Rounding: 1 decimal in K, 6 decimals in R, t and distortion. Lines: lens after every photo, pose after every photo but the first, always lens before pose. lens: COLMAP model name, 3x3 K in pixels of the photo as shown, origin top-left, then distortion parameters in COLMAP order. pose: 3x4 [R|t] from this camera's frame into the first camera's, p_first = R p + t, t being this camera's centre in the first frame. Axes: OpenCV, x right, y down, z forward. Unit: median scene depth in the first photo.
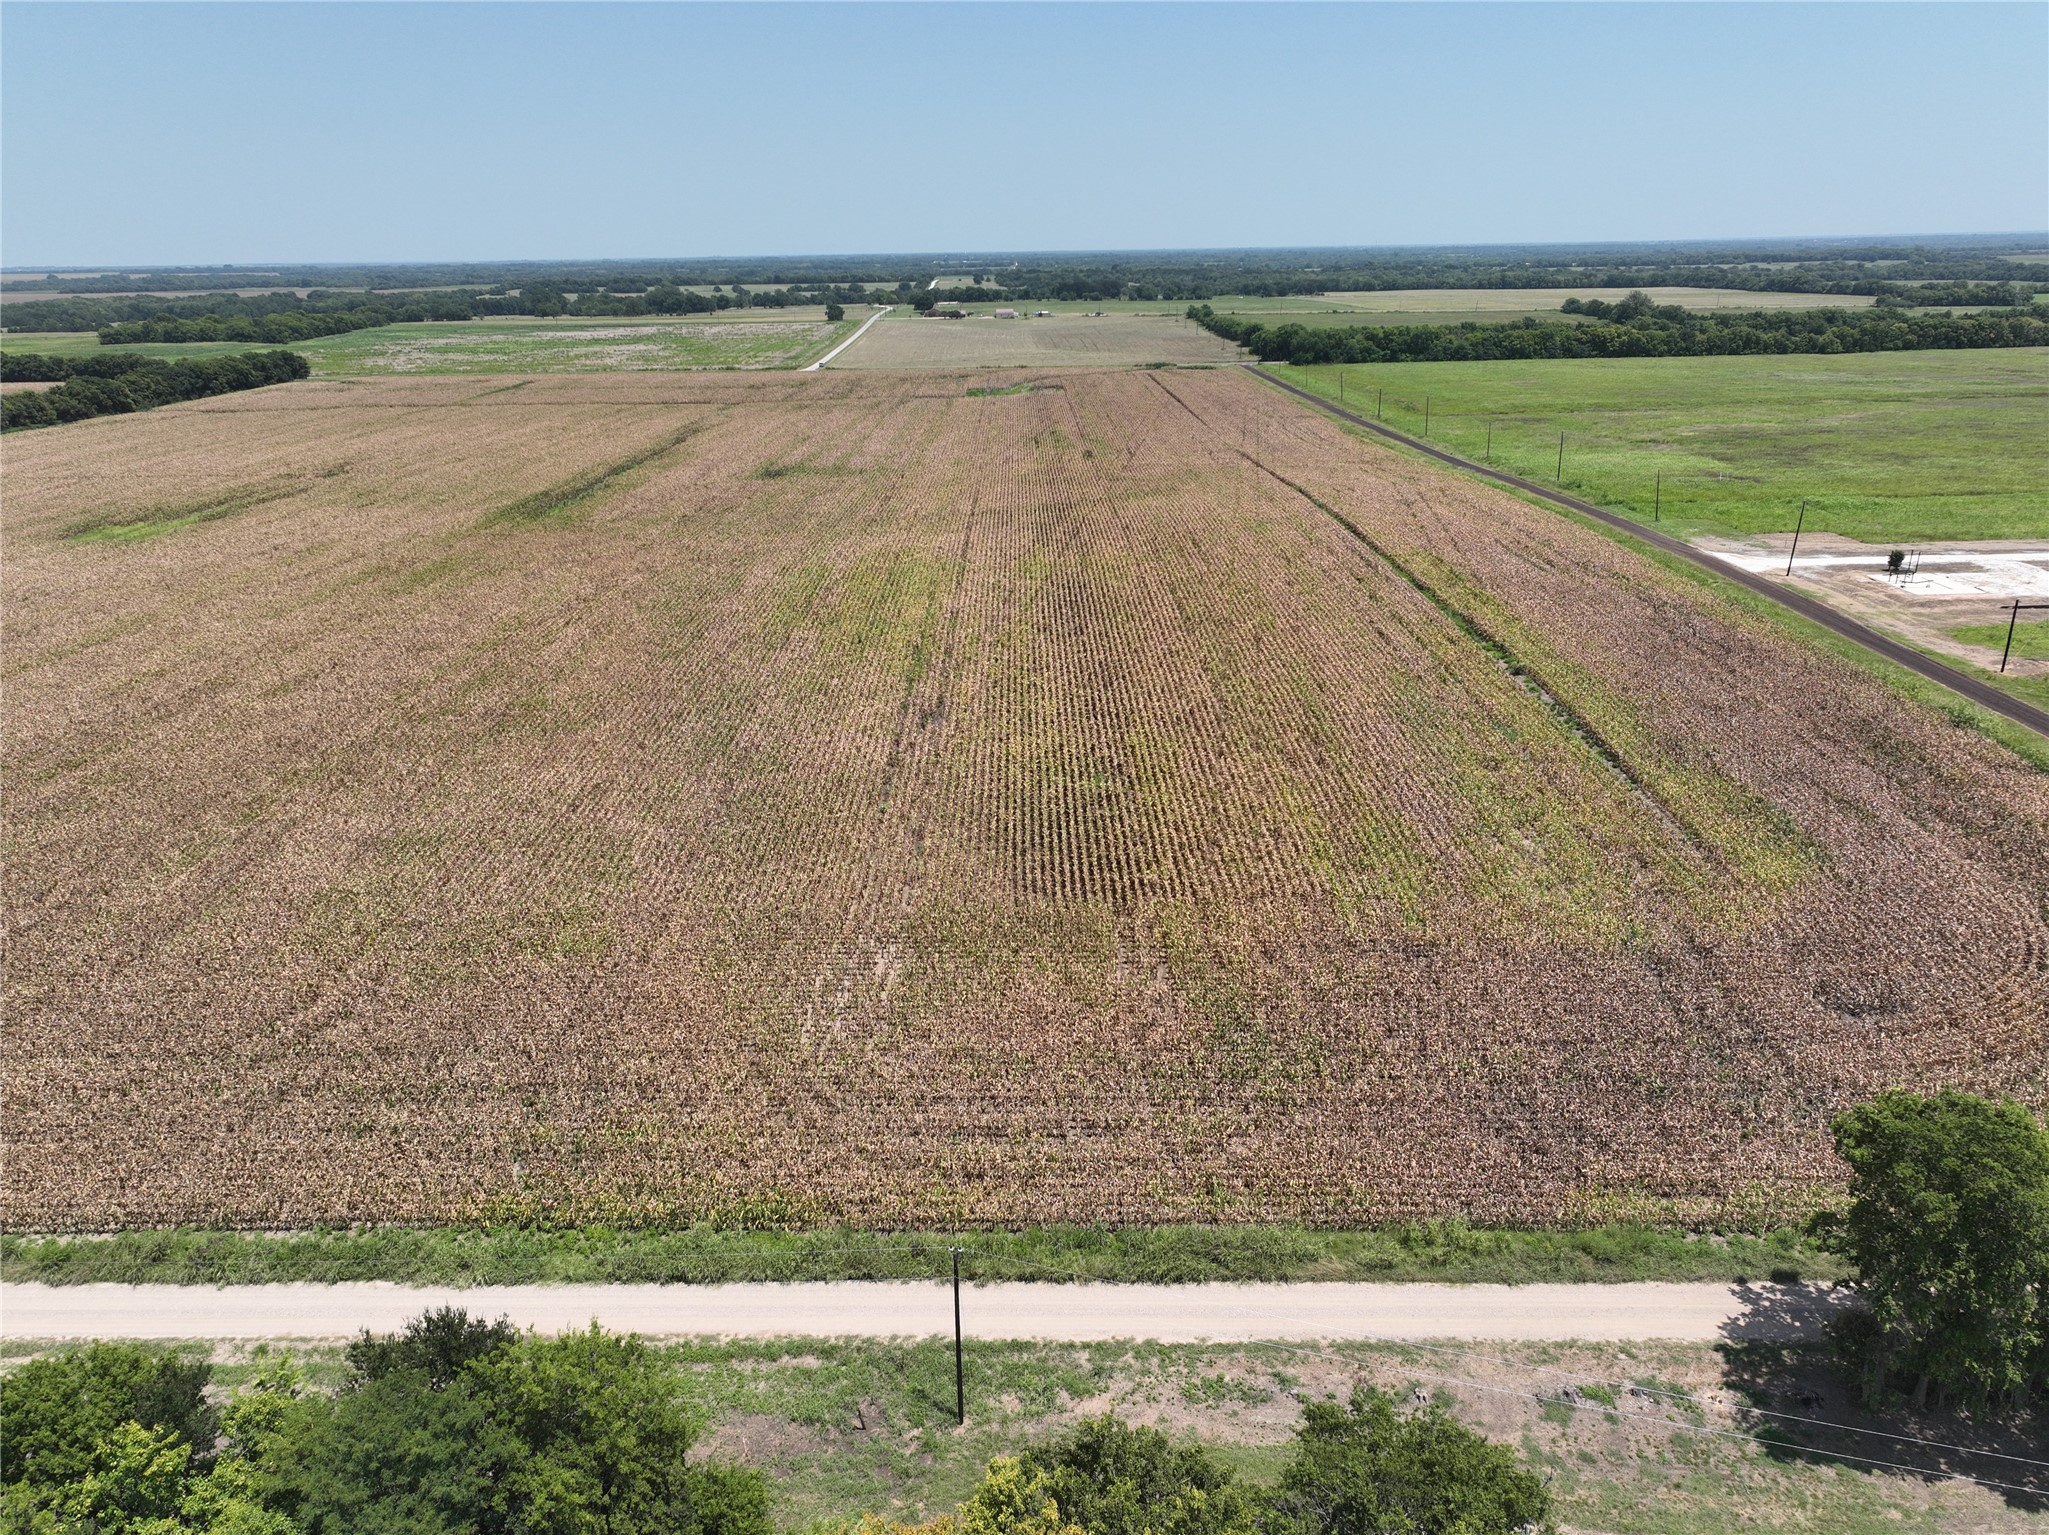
lens RADIAL K [[1458.1, 0, 1029.1], [0, 1458.1, 760.7], [0, 0, 1]] dist [0.006439, 0.007038]
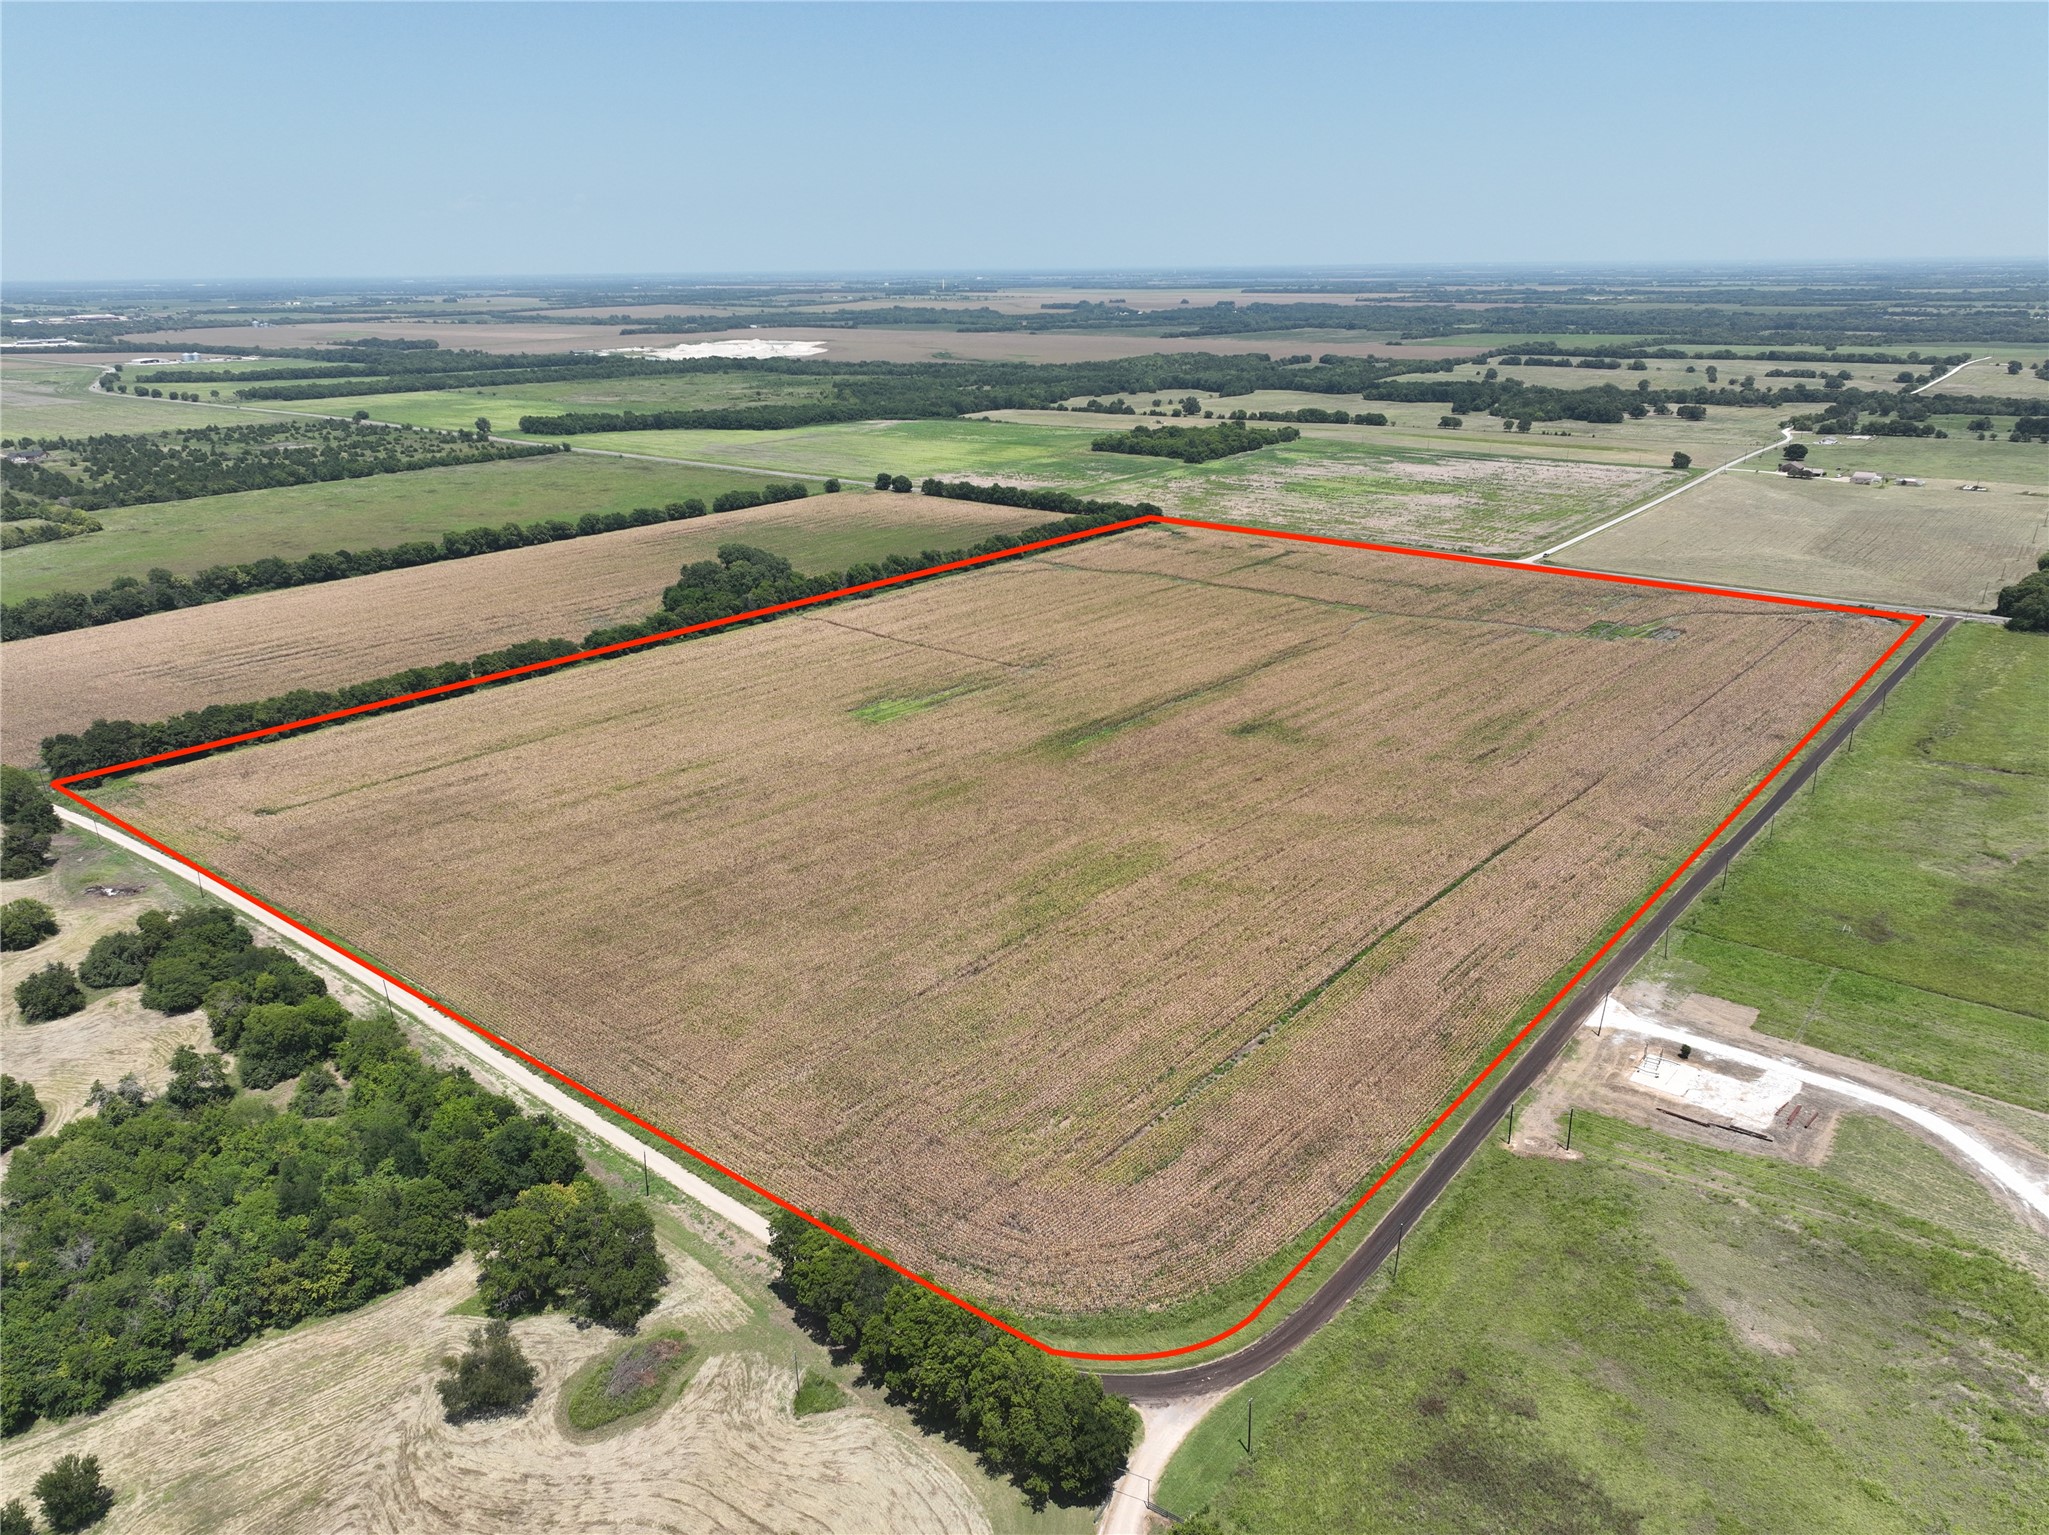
lens RADIAL K [[1433.1, 0, 1024.5], [0, 1433.1, 767.5], [0, 0, 1]] dist [0.003686, 0.009436]
pose [[0.772913, 0.220467, -0.594979, 0.541403], [-0.217103, 0.972987, 0.078507, -0.231634], [0.596215, 0.068493, 0.799898, -0.303238]]
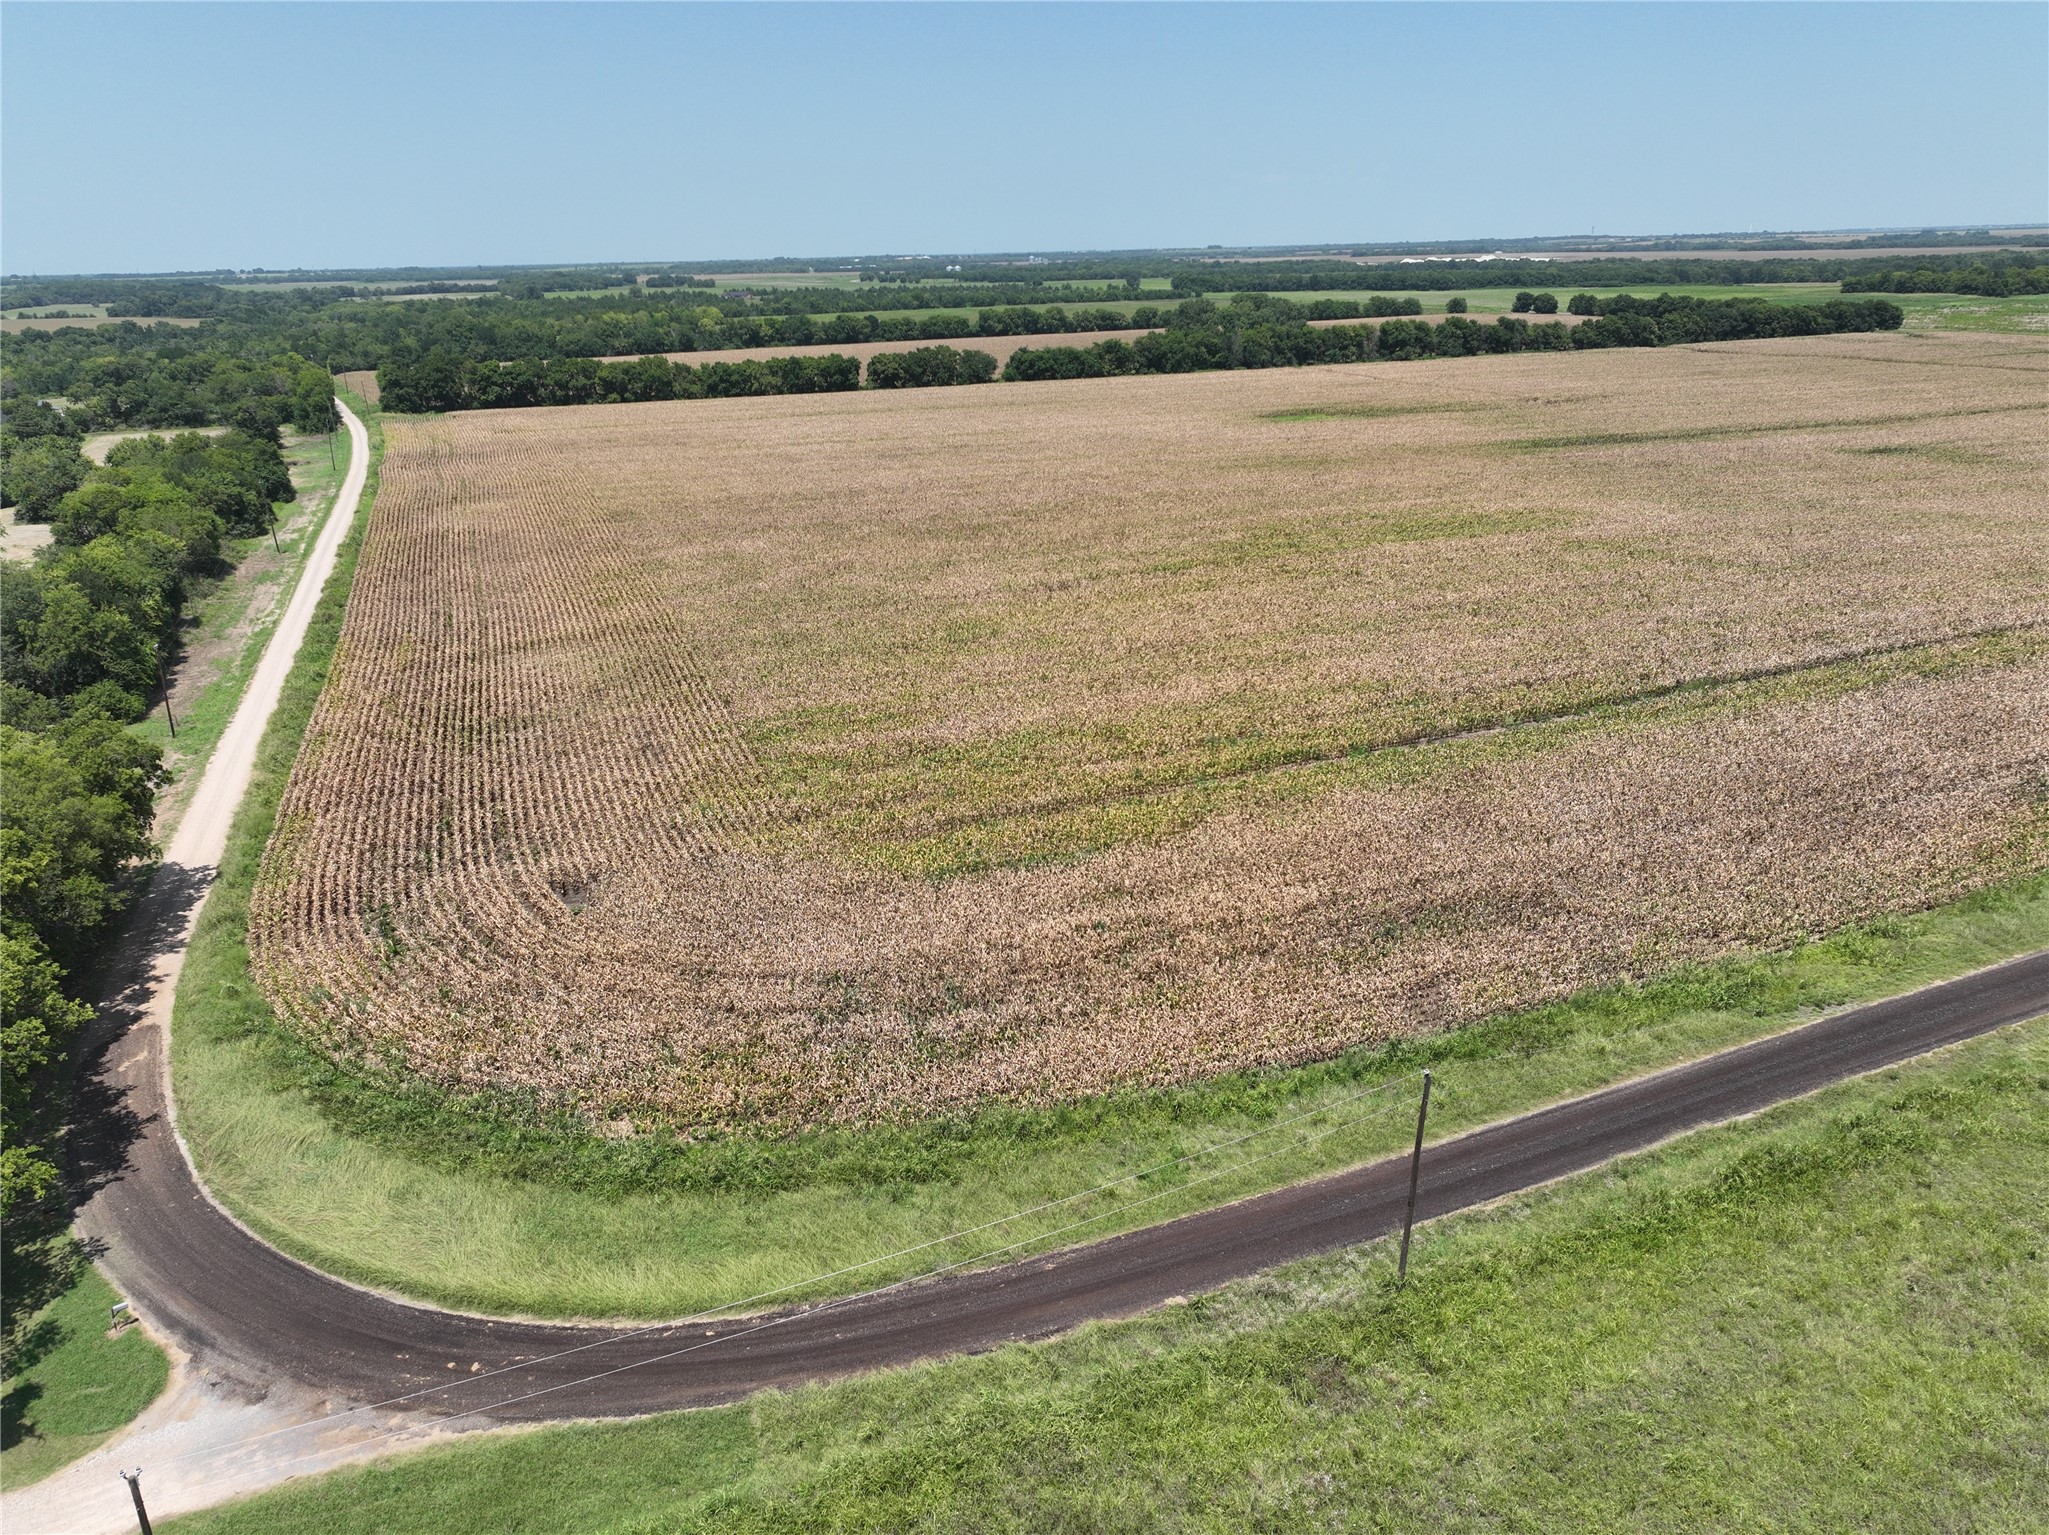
lens RADIAL K [[1433.1, 0, 1024.5], [0, 1433.1, 767.5], [0, 0, 1]] dist [0.003686, 0.009436]
pose [[0.372527, 0.325920, -0.868907, 0.441857], [-0.293696, 0.929580, 0.222761, -0.066726], [0.880322, 0.172210, 0.442015, 0.229767]]
